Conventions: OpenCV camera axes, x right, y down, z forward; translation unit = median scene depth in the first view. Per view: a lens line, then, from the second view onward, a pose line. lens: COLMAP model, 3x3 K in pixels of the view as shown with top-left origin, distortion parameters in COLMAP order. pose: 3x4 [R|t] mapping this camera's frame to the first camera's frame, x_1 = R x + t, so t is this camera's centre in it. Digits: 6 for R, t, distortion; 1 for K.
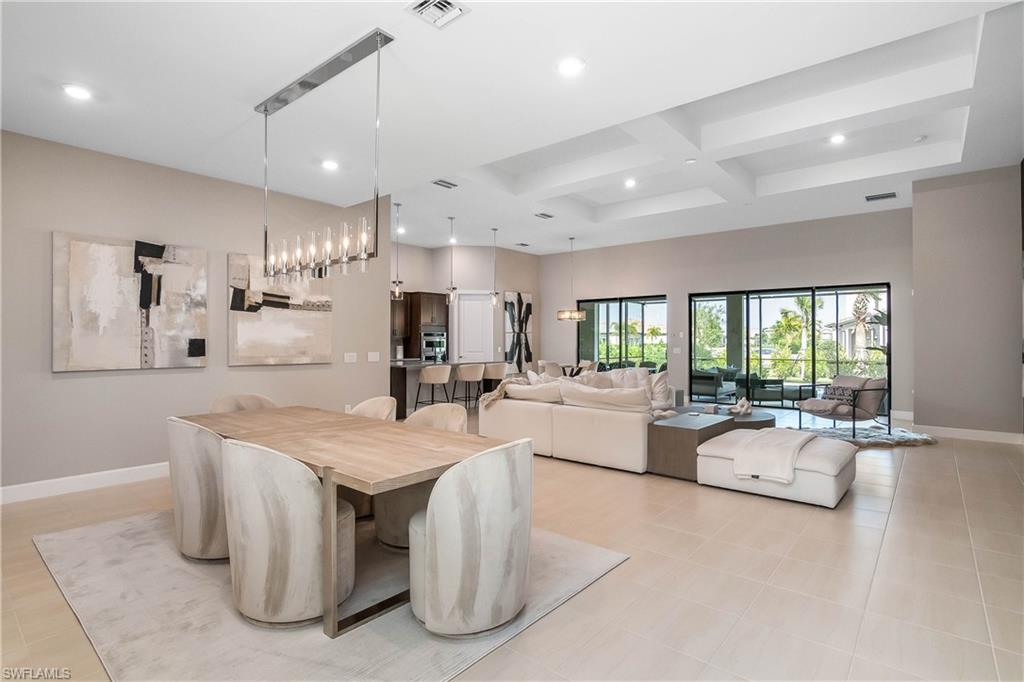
lens RADIAL K [[500.3, 0, 507.3], [0, 500.3, 341.3], [0, 0, 1]] dist [-0.022611, 0.003364]
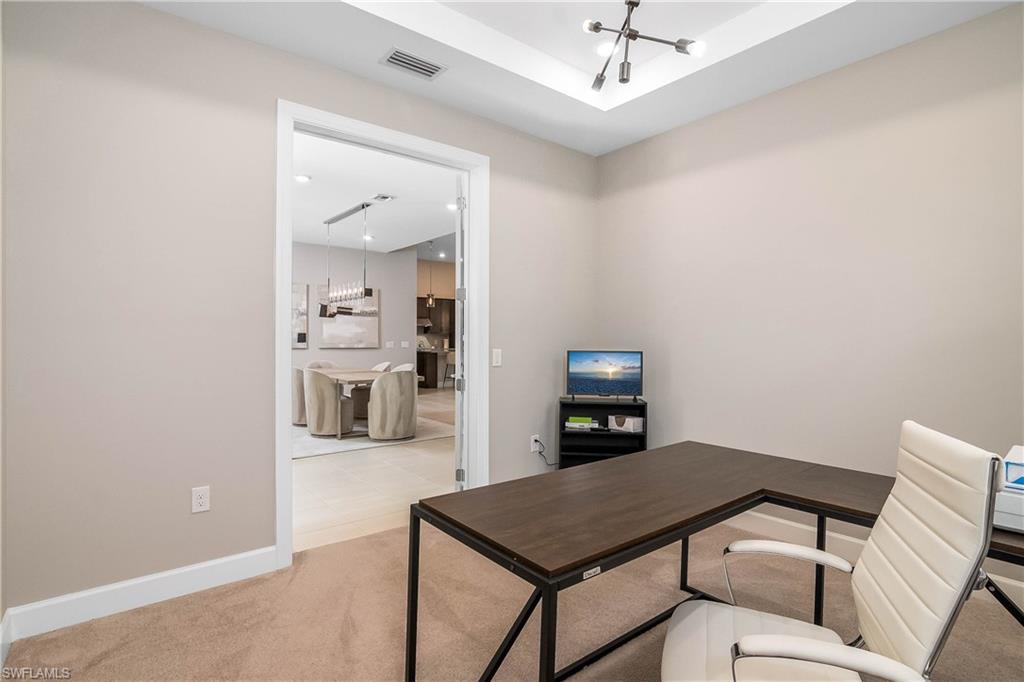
lens RADIAL K [[500.3, 0, 515.0], [0, 500.3, 340.5], [0, 0, 1]] dist [-0.022611, 0.003364]
pose [[0.983181, -0.000091, -0.182633, 0.447202], [0.001101, 0.999985, 0.005432, 0.012819], [0.182630, -0.005542, 0.983166, -0.616096]]
